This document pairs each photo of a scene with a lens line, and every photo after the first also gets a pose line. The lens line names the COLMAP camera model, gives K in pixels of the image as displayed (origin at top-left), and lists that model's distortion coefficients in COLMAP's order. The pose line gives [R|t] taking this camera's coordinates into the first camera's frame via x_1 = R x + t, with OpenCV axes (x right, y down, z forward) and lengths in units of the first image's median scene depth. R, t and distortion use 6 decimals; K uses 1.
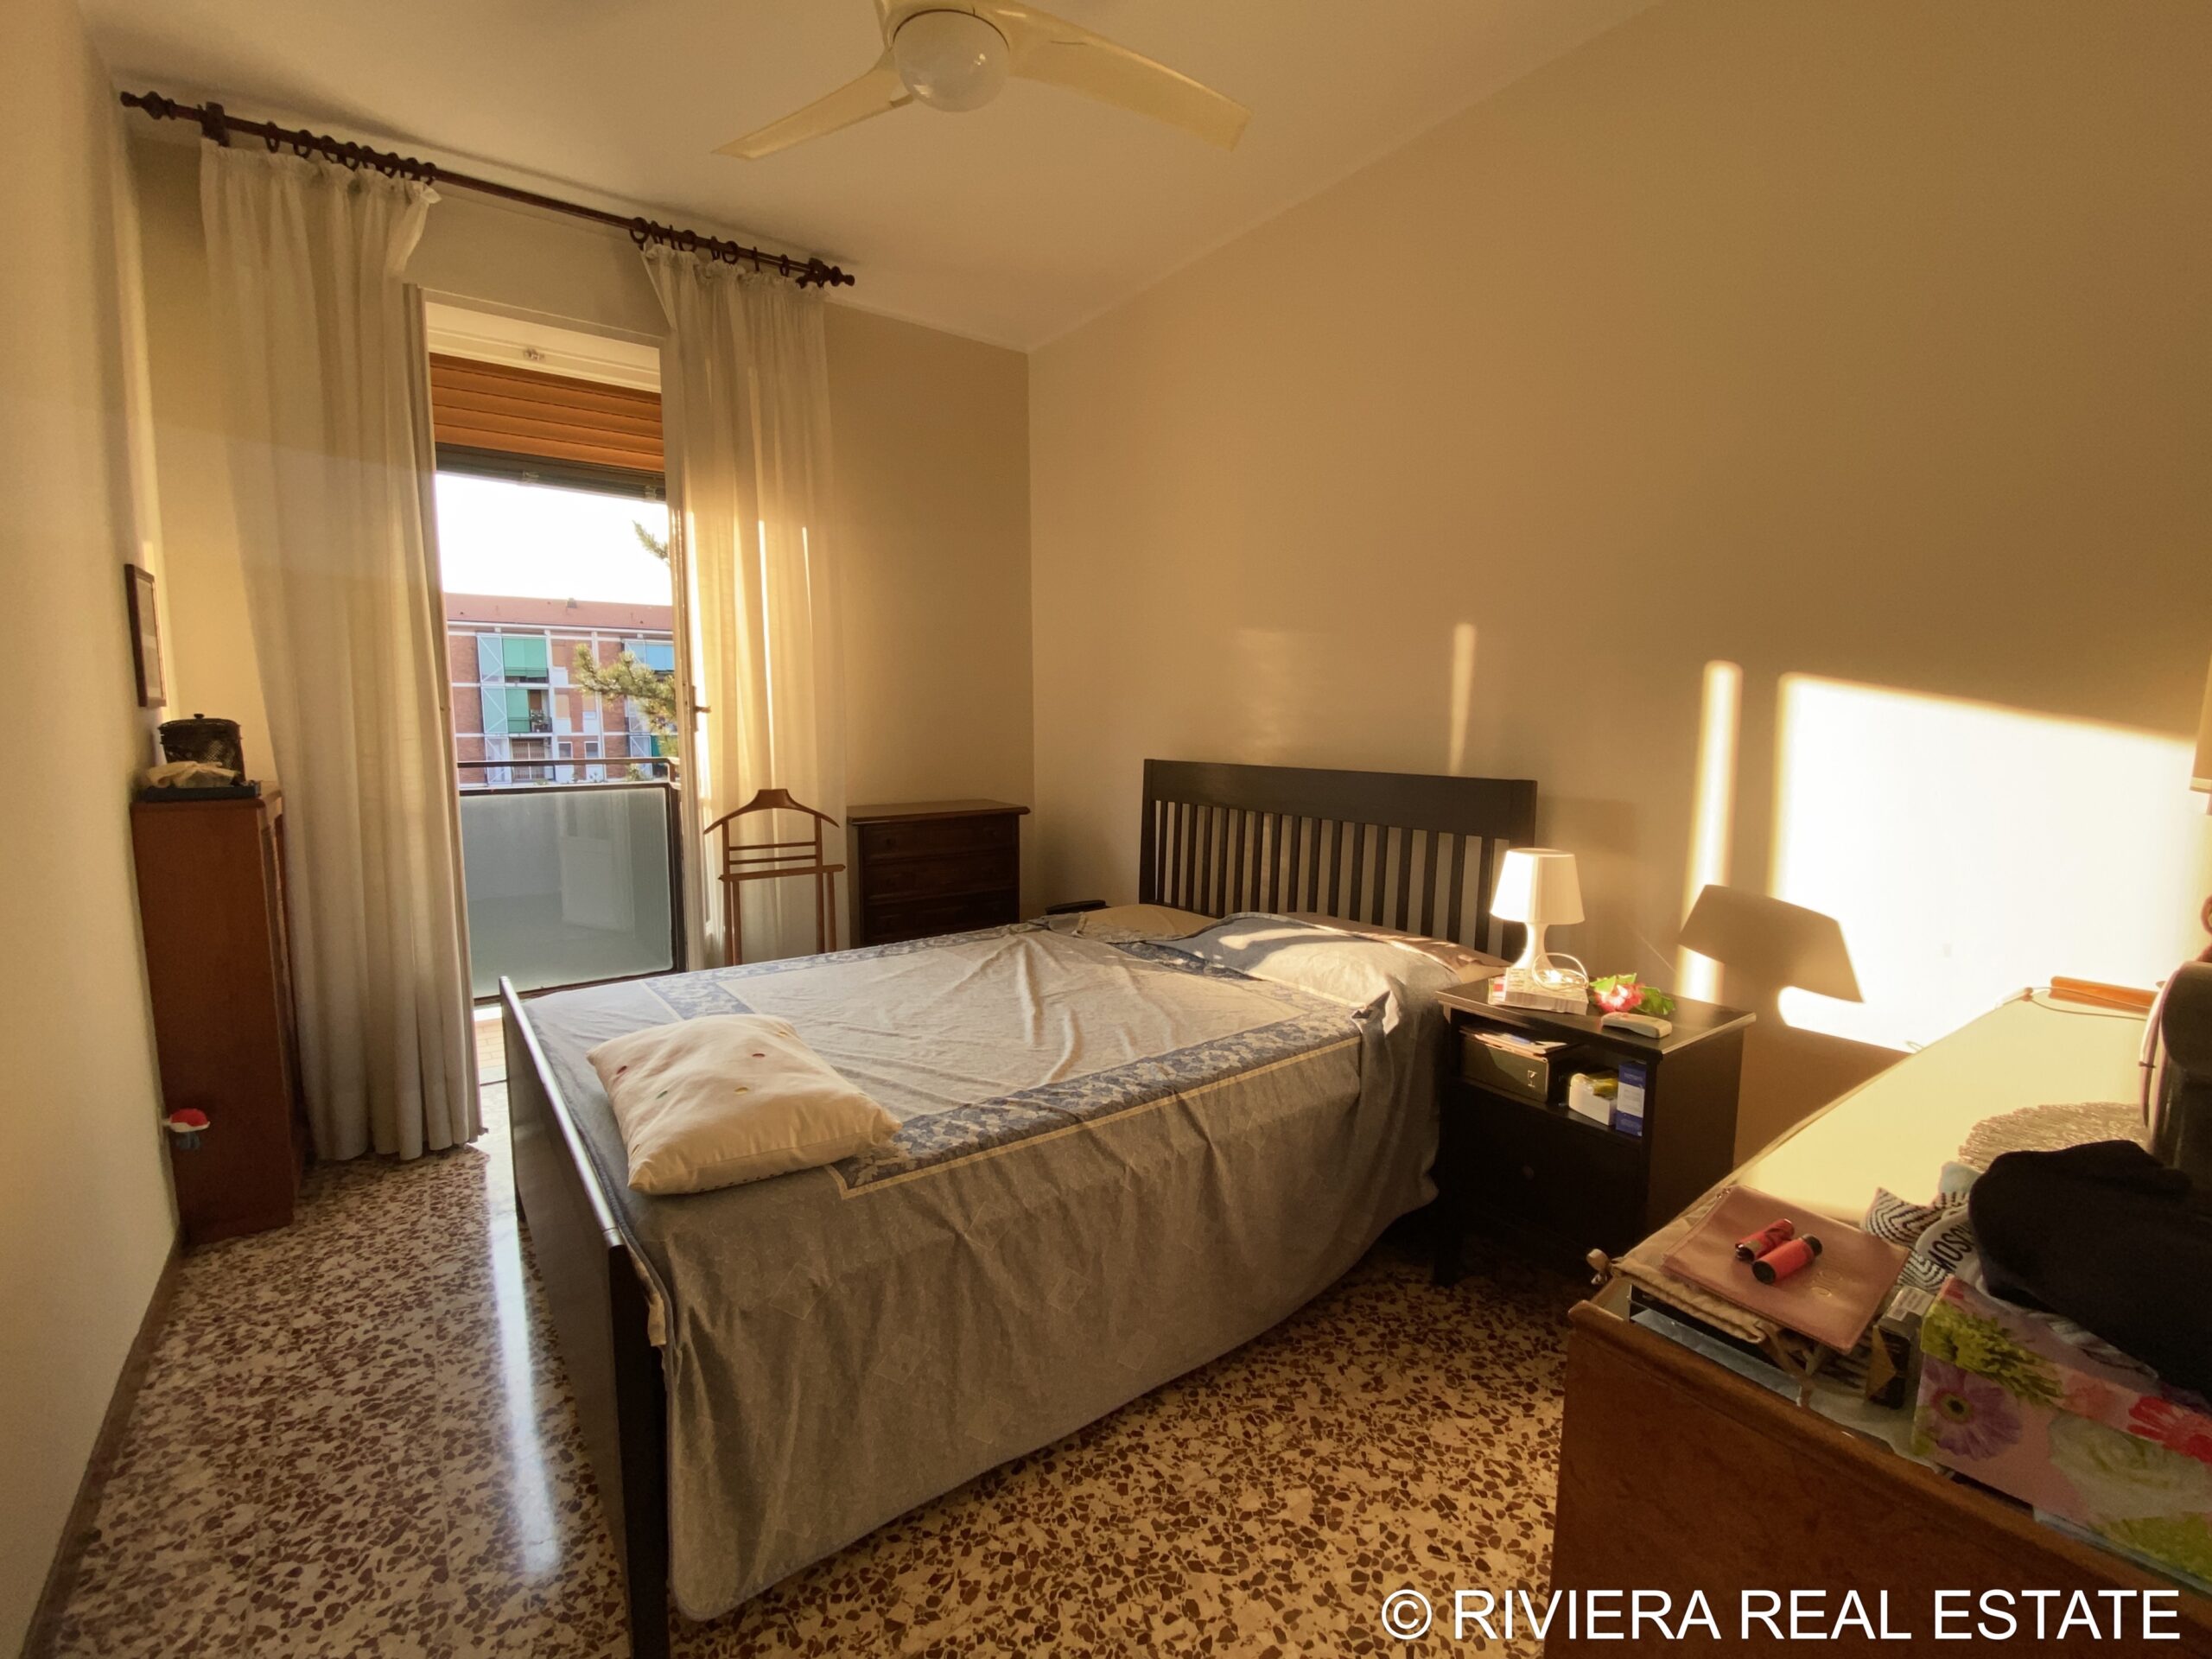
lens RADIAL K [[968.3, 0, 1106.0], [0, 968.3, 829.5], [0, 0, 1]] dist [0.000441, 0.000010]
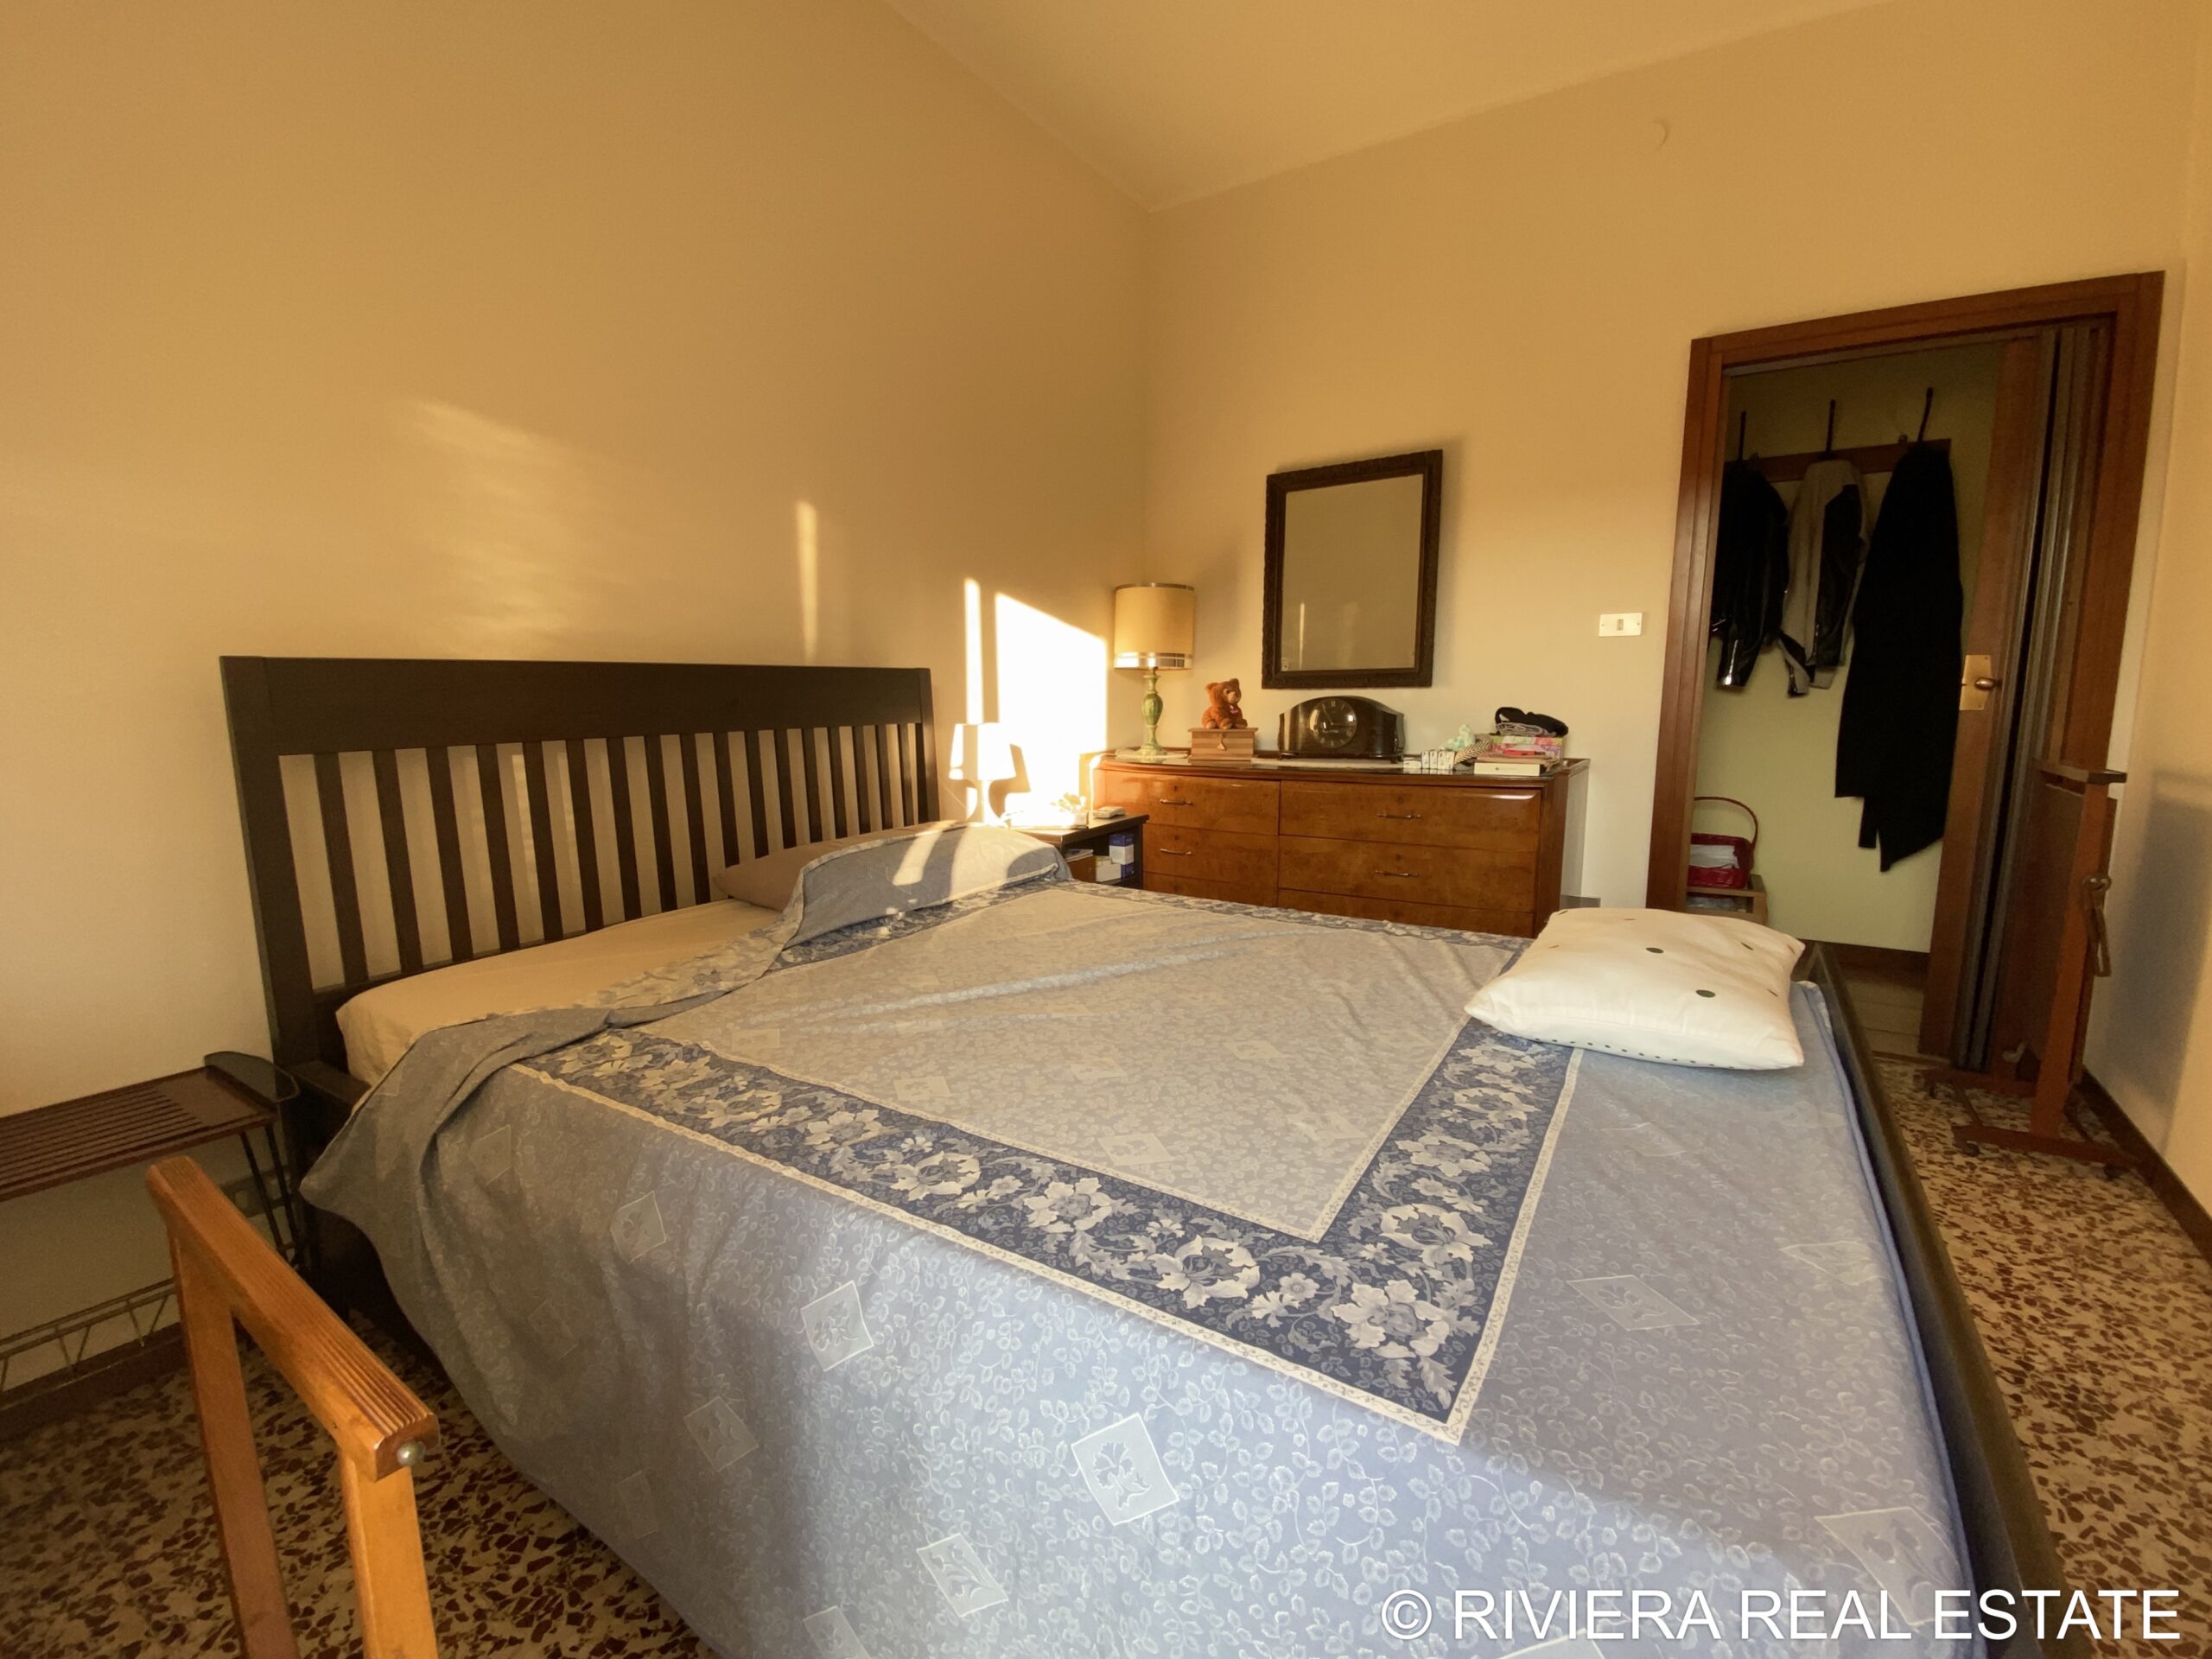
lens RADIAL K [[968.3, 0, 1106.0], [0, 968.3, 829.5], [0, 0, 1]] dist [0.000441, 0.000010]
pose [[-0.362525, -0.152424, 0.919425, -0.637755], [0.099581, 0.974552, 0.200827, -0.063101], [-0.926639, 0.164362, -0.338121, 1.099033]]
